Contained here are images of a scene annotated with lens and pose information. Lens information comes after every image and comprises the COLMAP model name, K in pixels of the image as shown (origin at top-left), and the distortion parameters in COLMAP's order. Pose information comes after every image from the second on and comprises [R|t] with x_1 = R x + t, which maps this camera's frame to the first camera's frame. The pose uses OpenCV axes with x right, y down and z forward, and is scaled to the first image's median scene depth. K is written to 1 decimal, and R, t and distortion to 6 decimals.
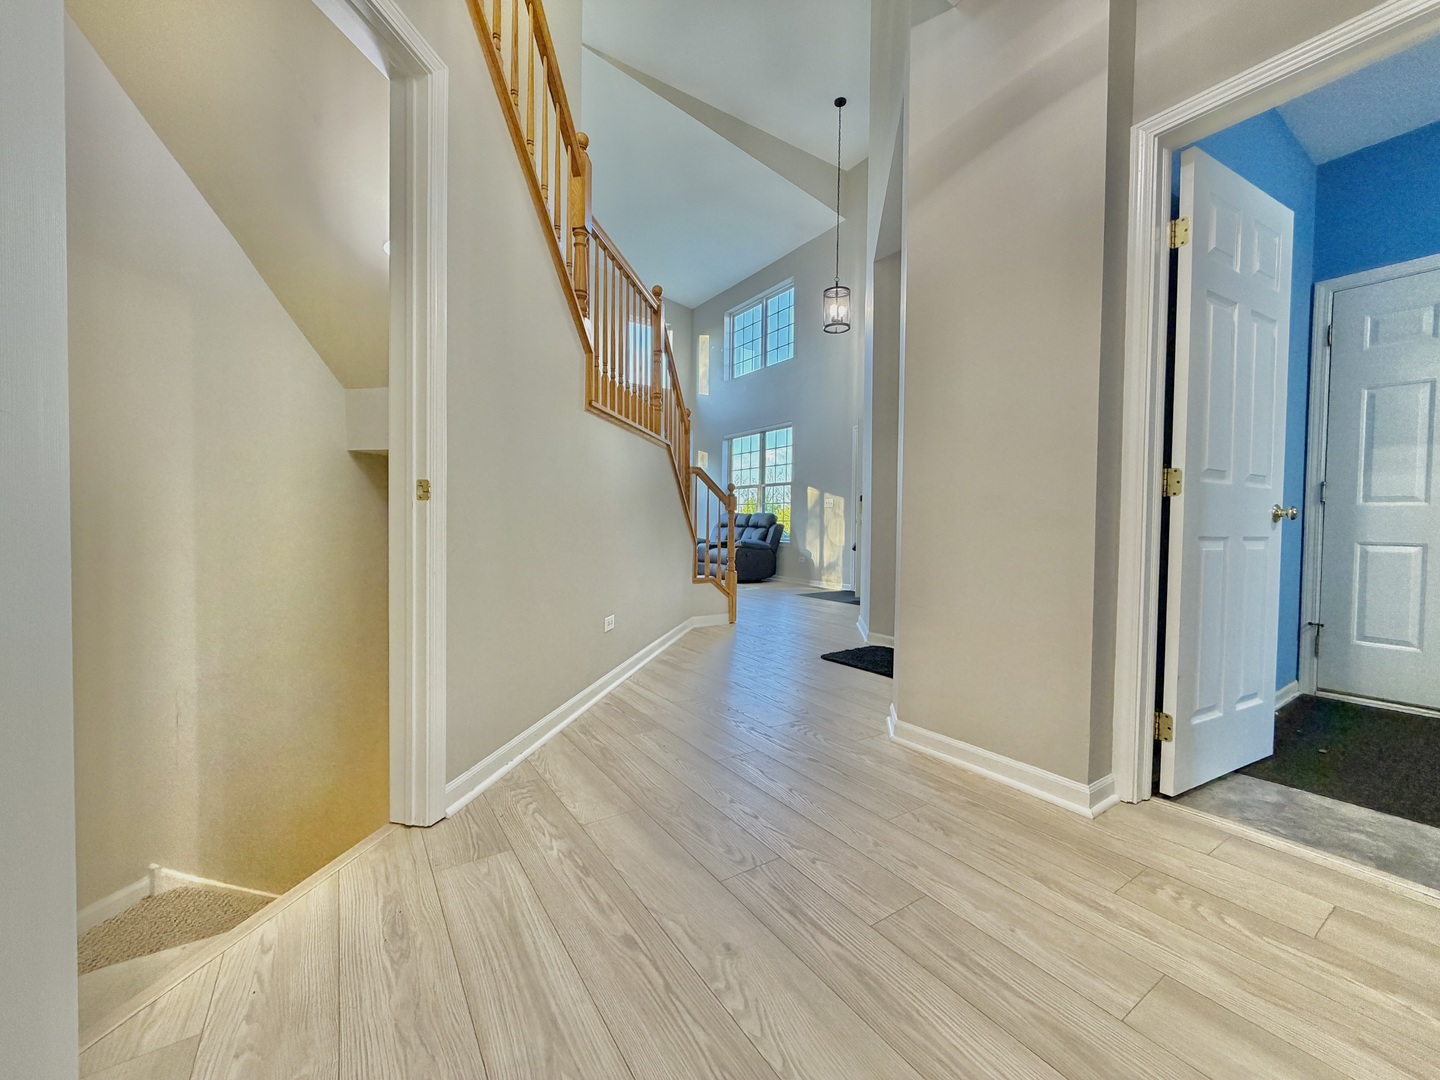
lens RADIAL K [[571.2, 0, 717.0], [0, 571.2, 538.9], [0, 0, 1]] dist [0.000280, 0.000008]
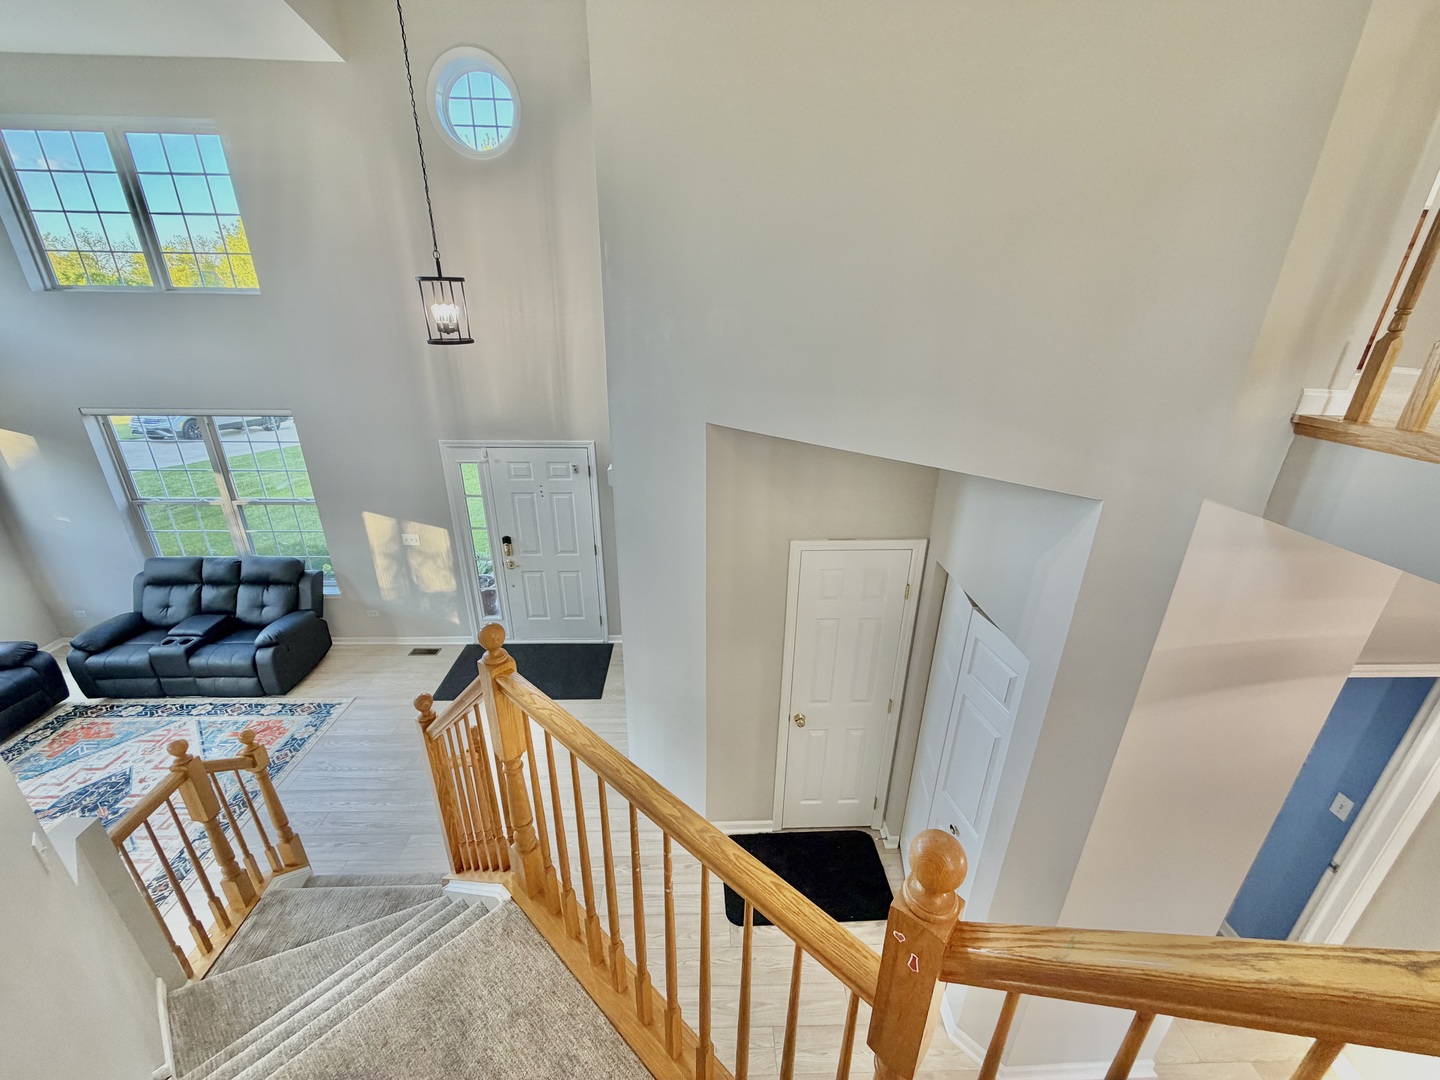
lens RADIAL K [[577.8, 0, 716.9], [0, 577.8, 539.8], [0, 0, 1]] dist [0.001316, 0.000179]
pose [[0.527143, -0.323245, 0.785896, -0.147774], [0.015780, 0.928391, 0.371270, -0.286110], [-0.849630, -0.183311, 0.494496, 0.289342]]
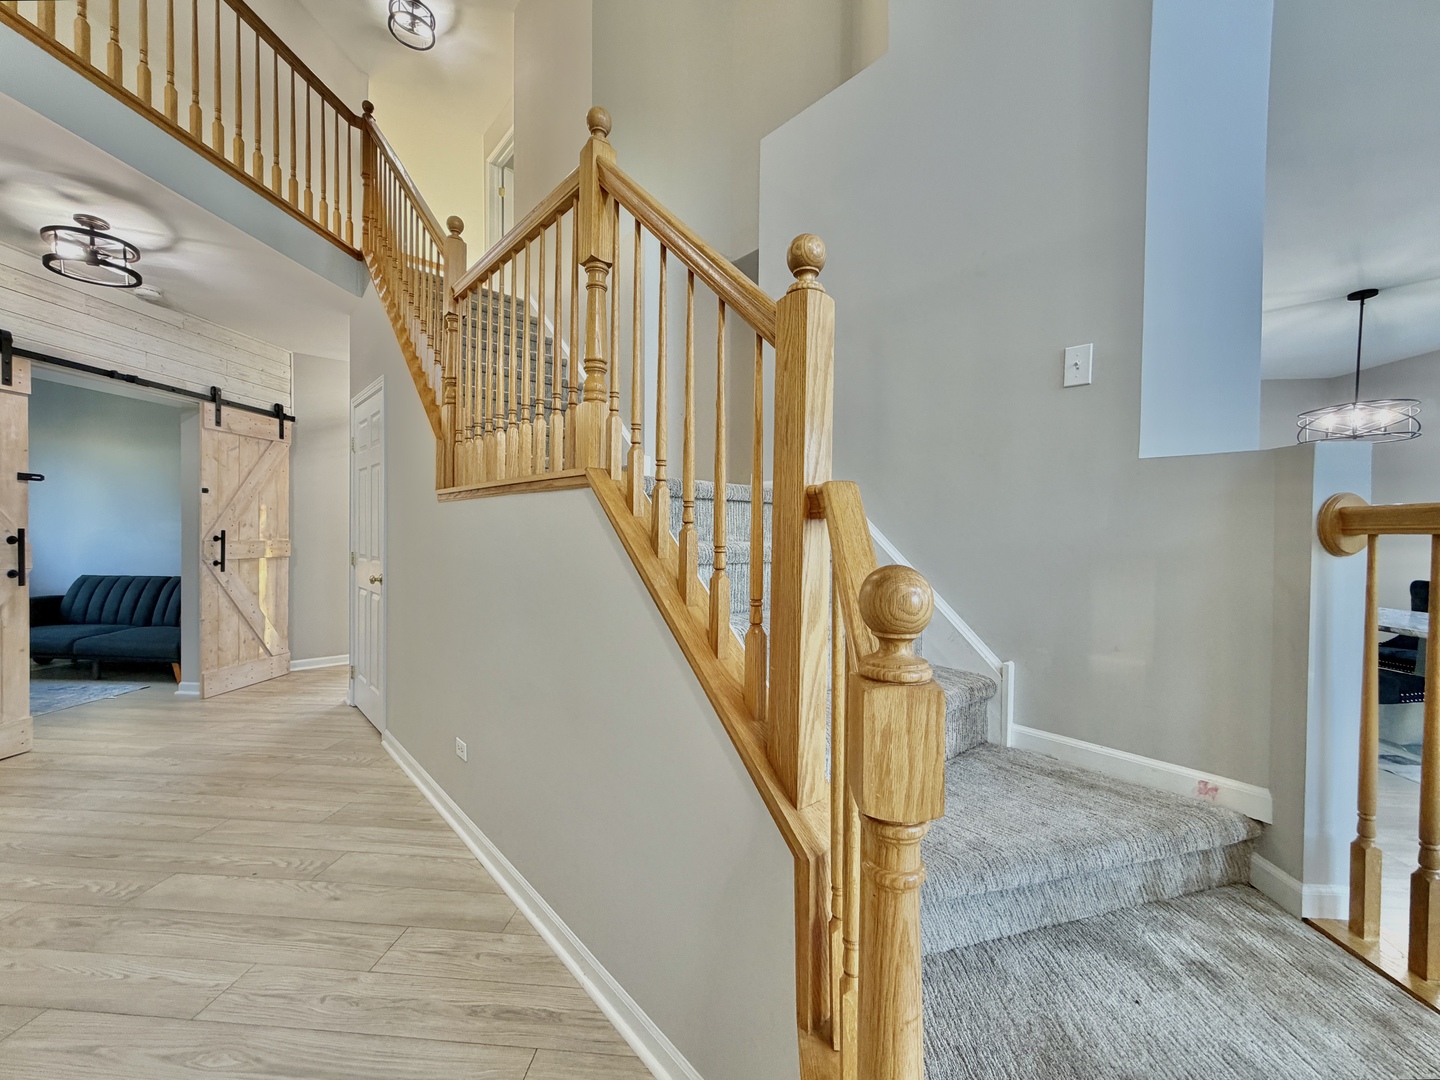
lens RADIAL K [[577.8, 0, 716.9], [0, 577.8, 539.8], [0, 0, 1]] dist [0.001316, 0.000179]
pose [[-0.610898, -0.007071, -0.791678, 0.079463], [-0.038533, 0.999041, 0.020810, -0.059193], [0.790771, 0.043219, -0.610584, 0.590142]]
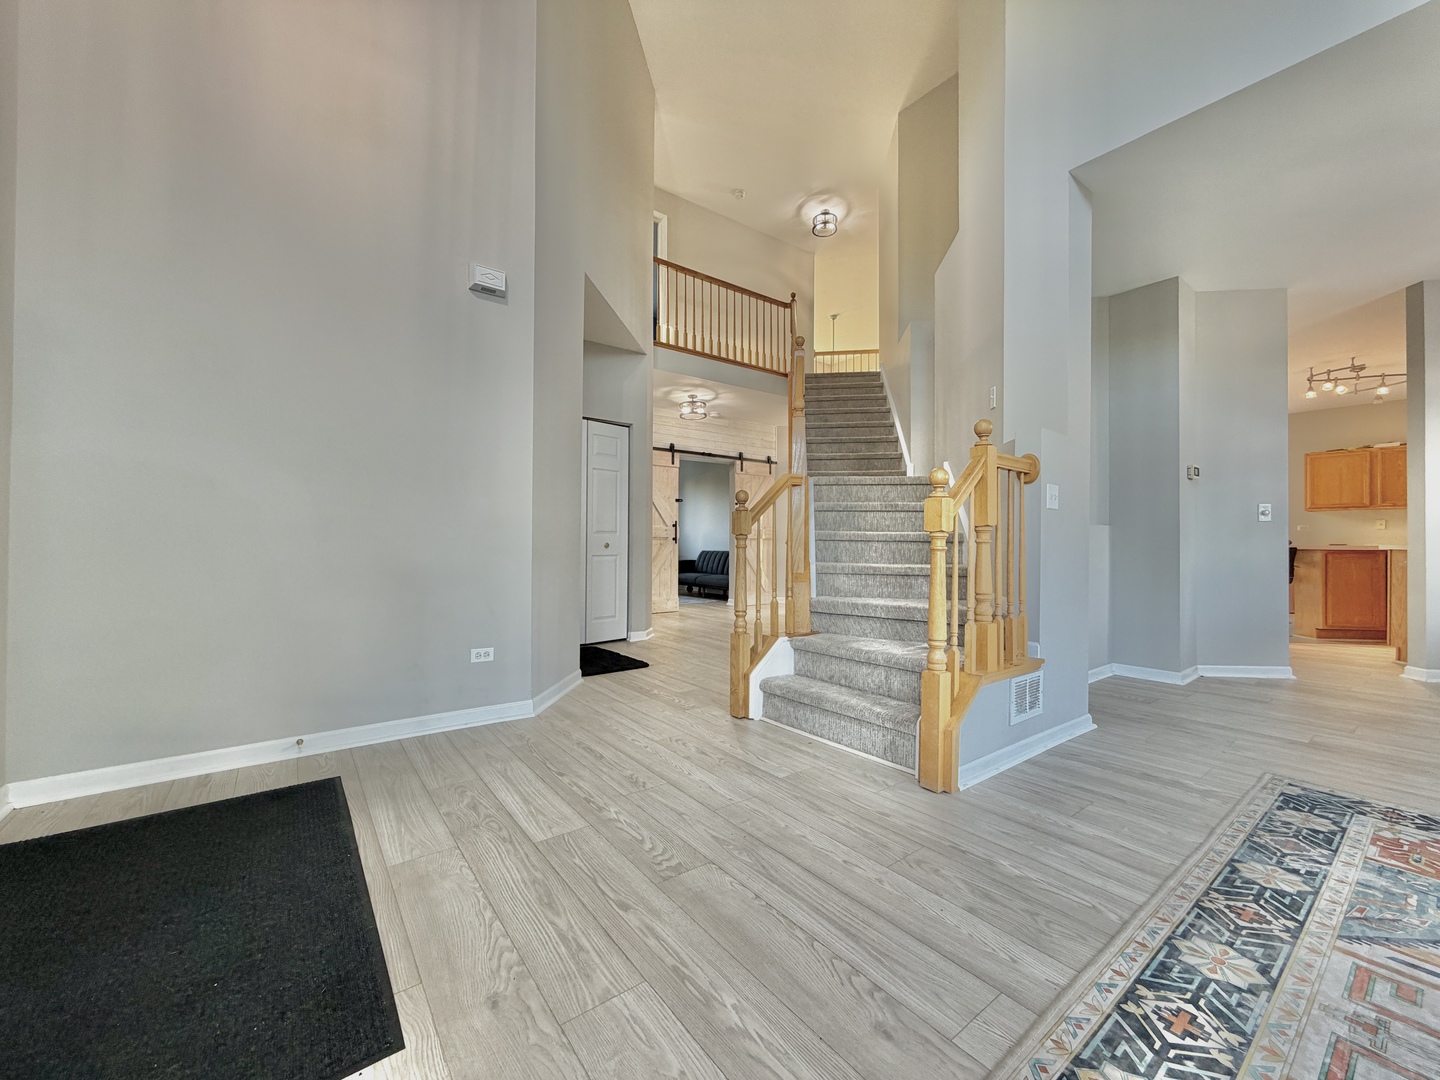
lens RADIAL K [[571.2, 0, 717.0], [0, 571.2, 538.9], [0, 0, 1]] dist [0.000280, 0.000008]
pose [[-0.997914, -0.015659, -0.062637, 0.051048], [-0.016838, 0.999690, 0.018329, -0.032000], [0.062331, 0.019345, -0.997868, 0.916293]]
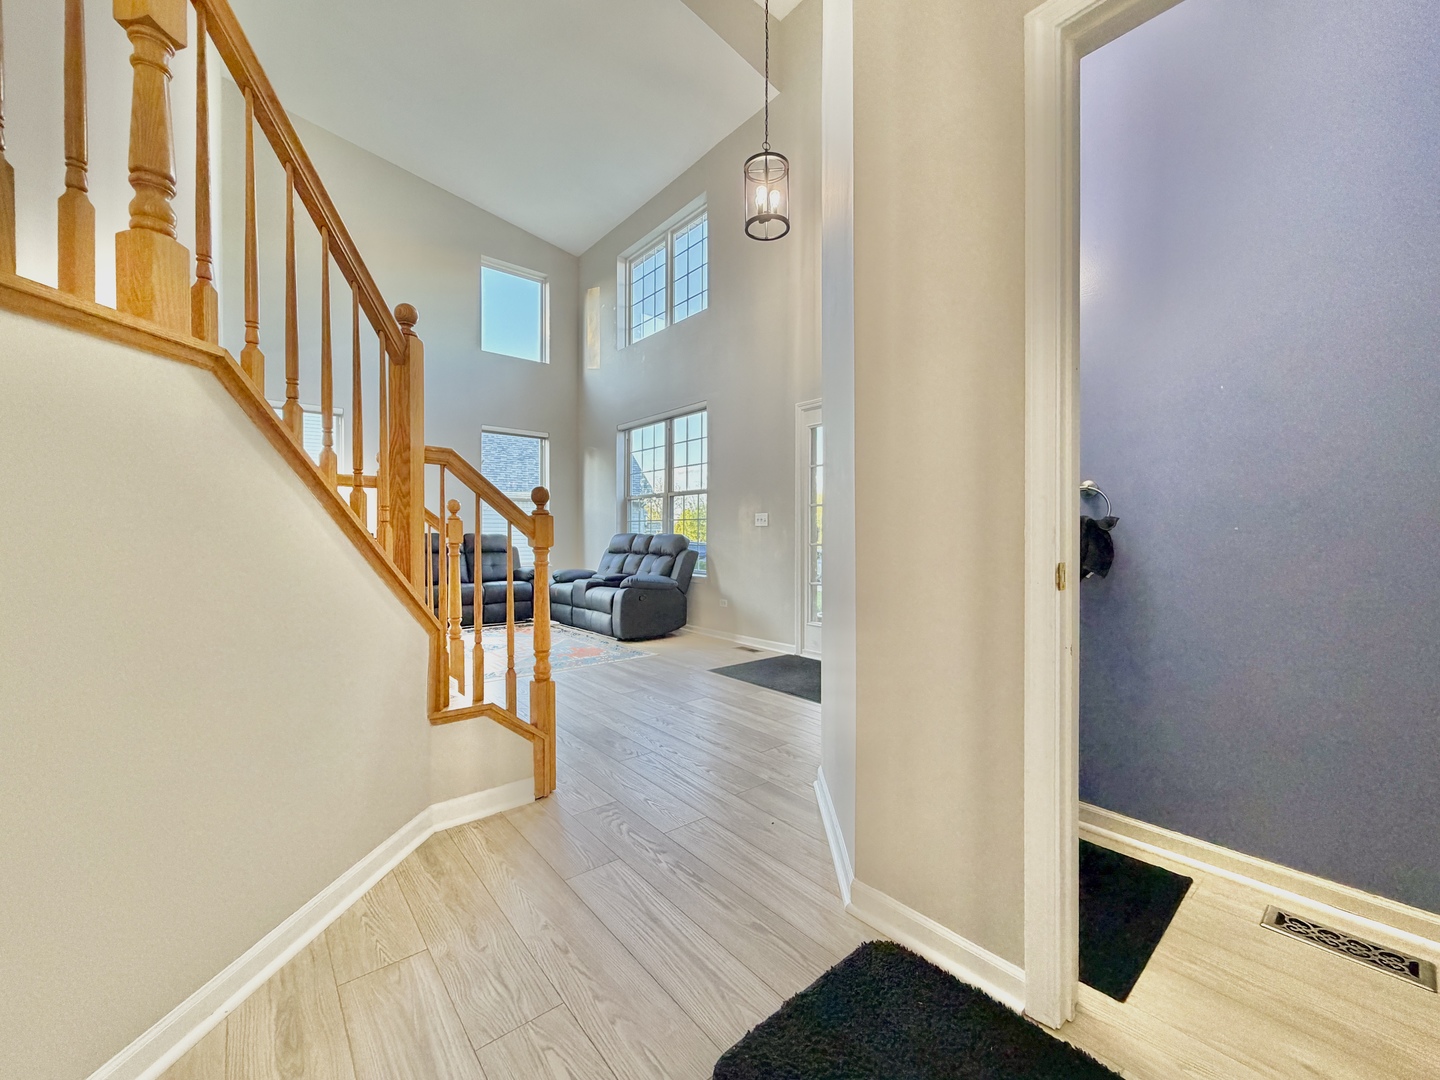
lens RADIAL K [[577.8, 0, 716.9], [0, 577.8, 539.8], [0, 0, 1]] dist [0.001316, 0.000179]
pose [[0.994542, -0.011648, 0.103688, 0.066236], [0.013392, 0.999780, -0.016136, -0.026406], [-0.103477, 0.017437, 0.994479, 0.299088]]
